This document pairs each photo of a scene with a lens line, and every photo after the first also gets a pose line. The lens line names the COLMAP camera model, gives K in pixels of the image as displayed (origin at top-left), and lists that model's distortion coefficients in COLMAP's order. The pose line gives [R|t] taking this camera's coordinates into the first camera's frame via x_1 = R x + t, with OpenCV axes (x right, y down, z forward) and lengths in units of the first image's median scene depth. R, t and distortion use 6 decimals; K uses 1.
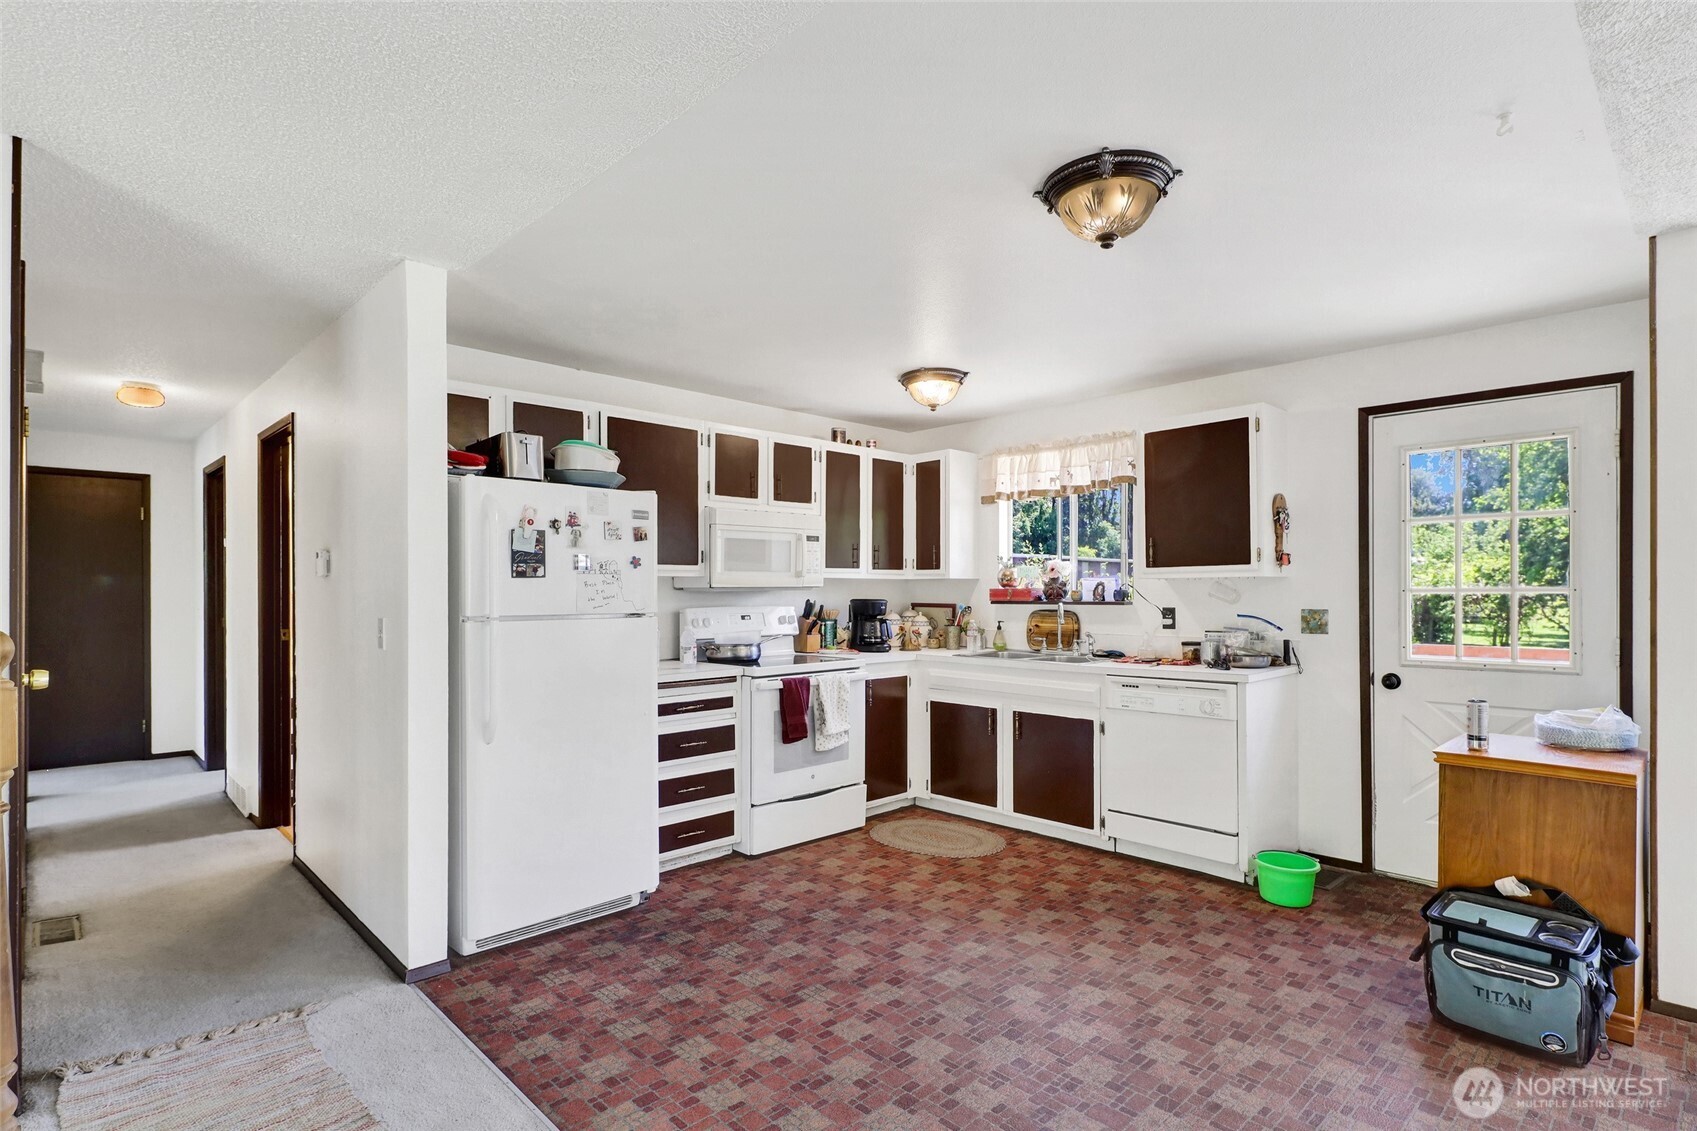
lens RADIAL K [[856.8, 0, 854.8], [0, 856.8, 593.2], [0, 0, 1]] dist [0.021971, -0.008744]
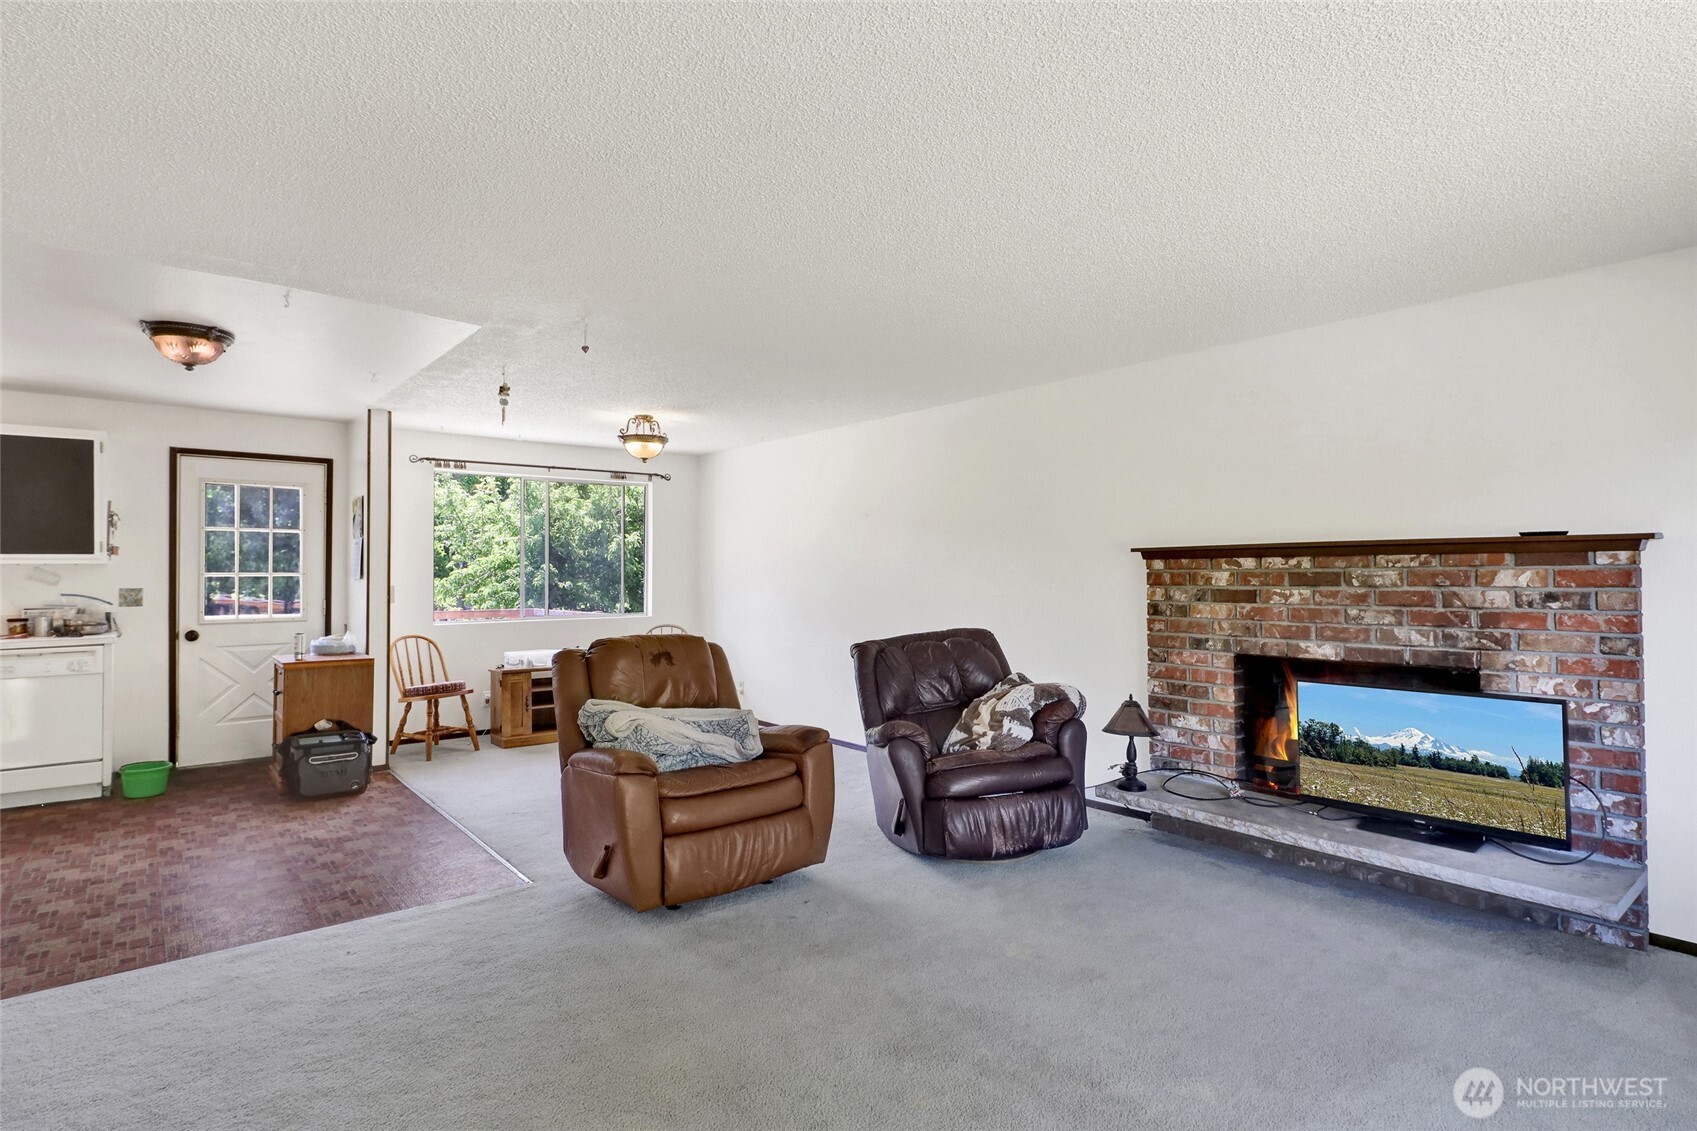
lens RADIAL K [[856.8, 0, 845.8], [0, 856.8, 563.3], [0, 0, 1]] dist [0.021971, -0.008744]
pose [[0.091793, 0.010242, 0.995725, -0.725936], [0.003752, 0.999936, -0.010631, -0.001836], [-0.995771, 0.004712, 0.091748, -0.242812]]
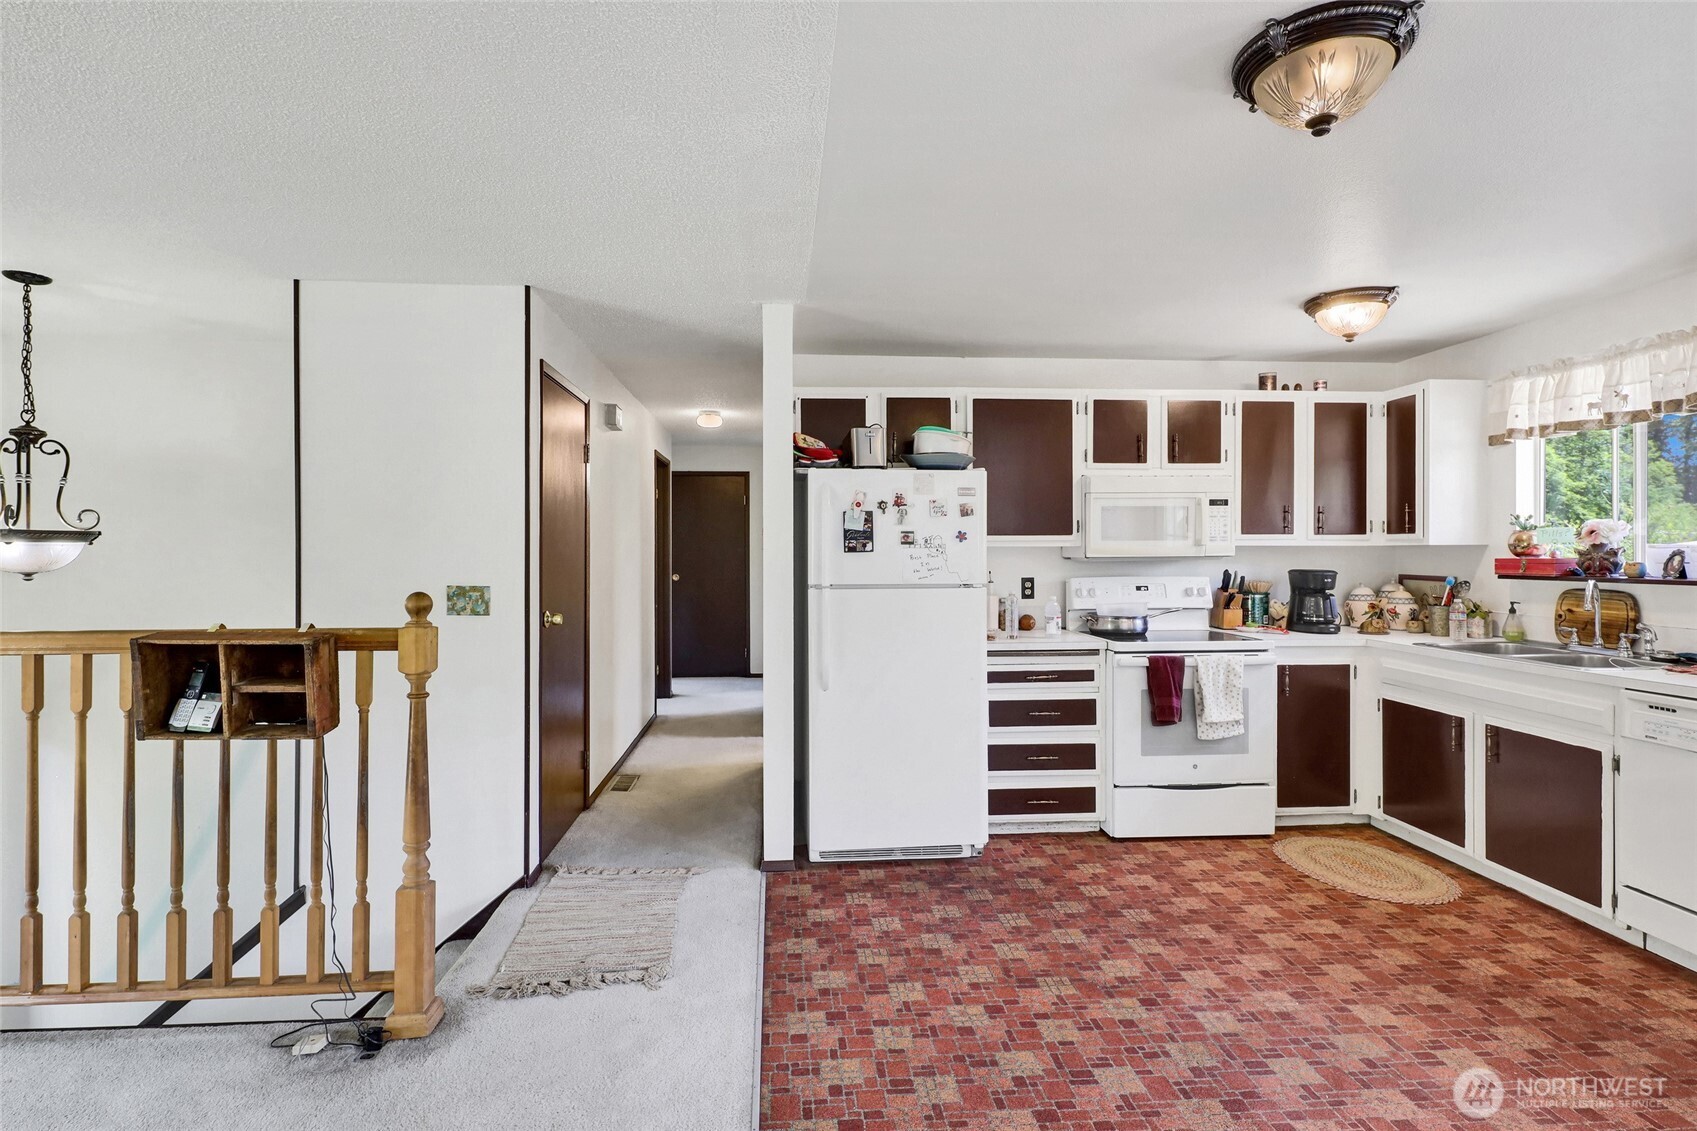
lens RADIAL K [[856.8, 0, 854.4], [0, 856.8, 553.3], [0, 0, 1]] dist [0.021971, -0.008744]
pose [[0.768622, 0.002227, -0.639700, 0.276246], [-0.000249, 0.999995, 0.003181, -0.015542], [0.639703, -0.002285, 0.768618, 0.077552]]
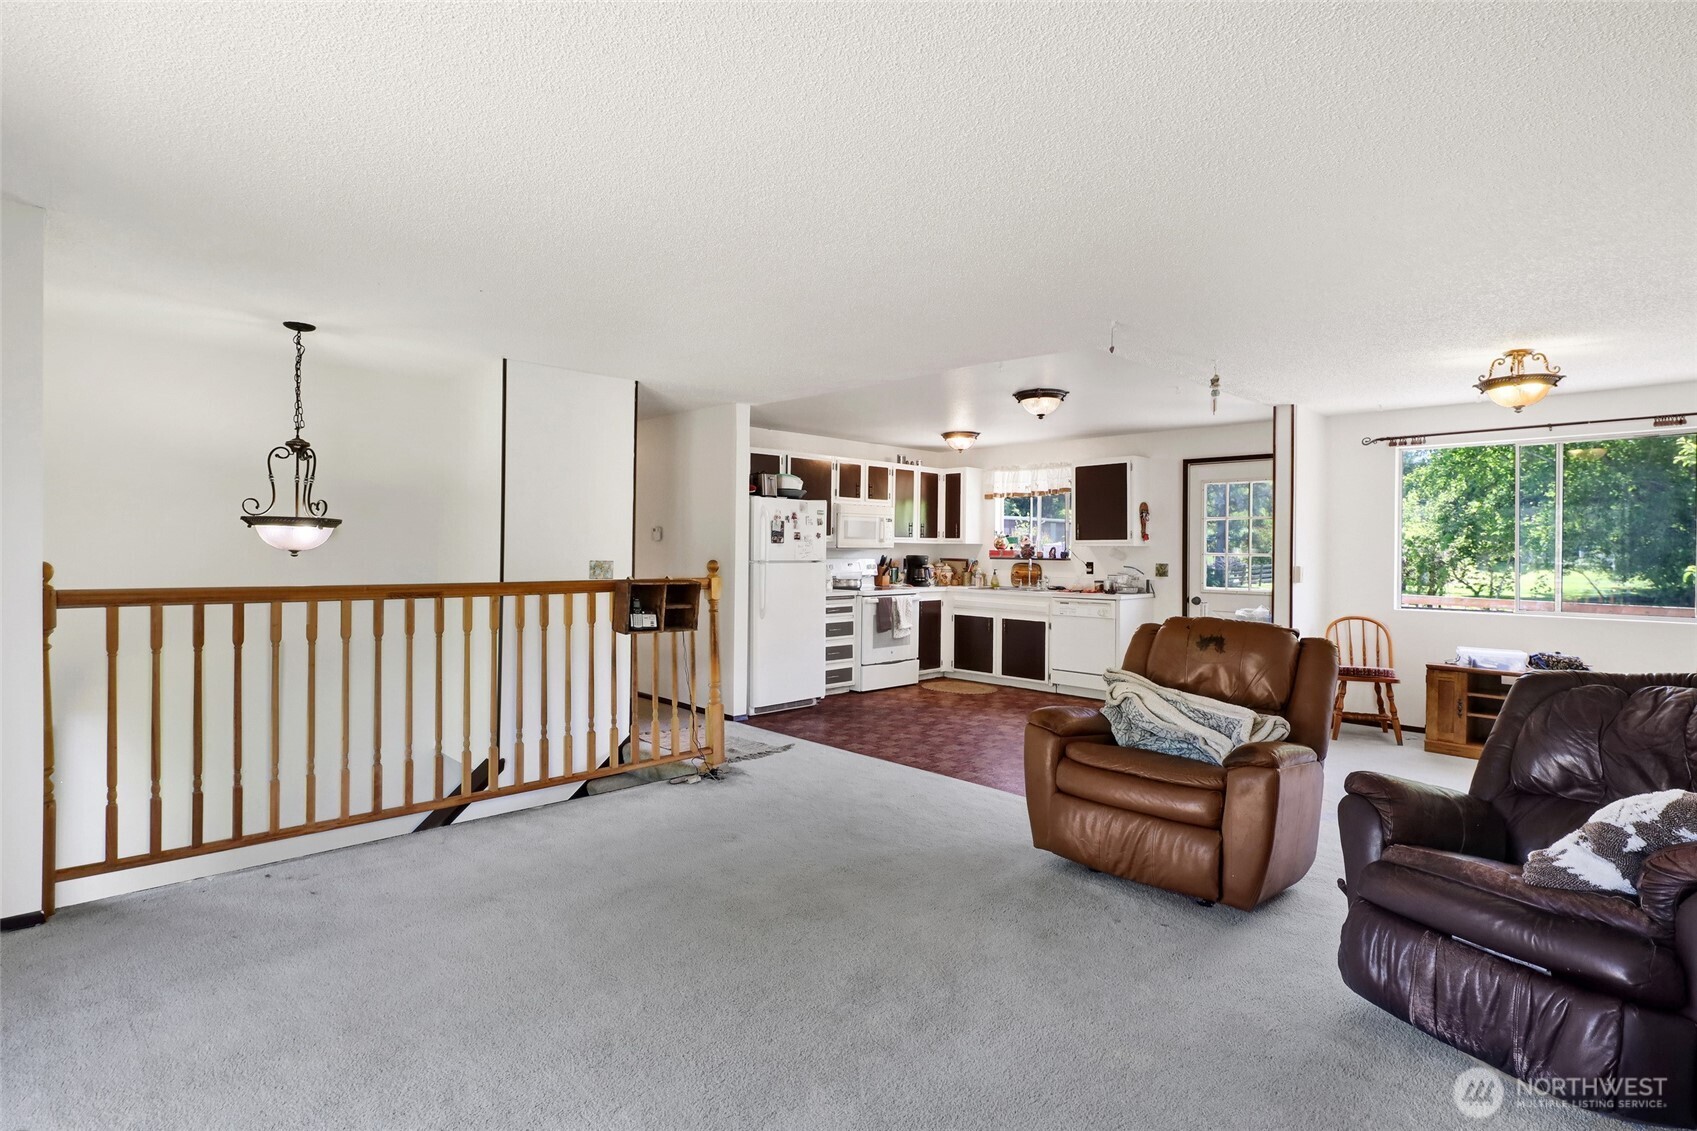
lens RADIAL K [[856.8, 0, 864.0], [0, 856.8, 553.0], [0, 0, 1]] dist [0.021971, -0.008744]
pose [[0.999782, 0.011752, 0.017261, -0.153497], [-0.011799, 0.999927, 0.002578, -0.001270], [-0.017229, -0.002782, 0.999848, -0.883836]]
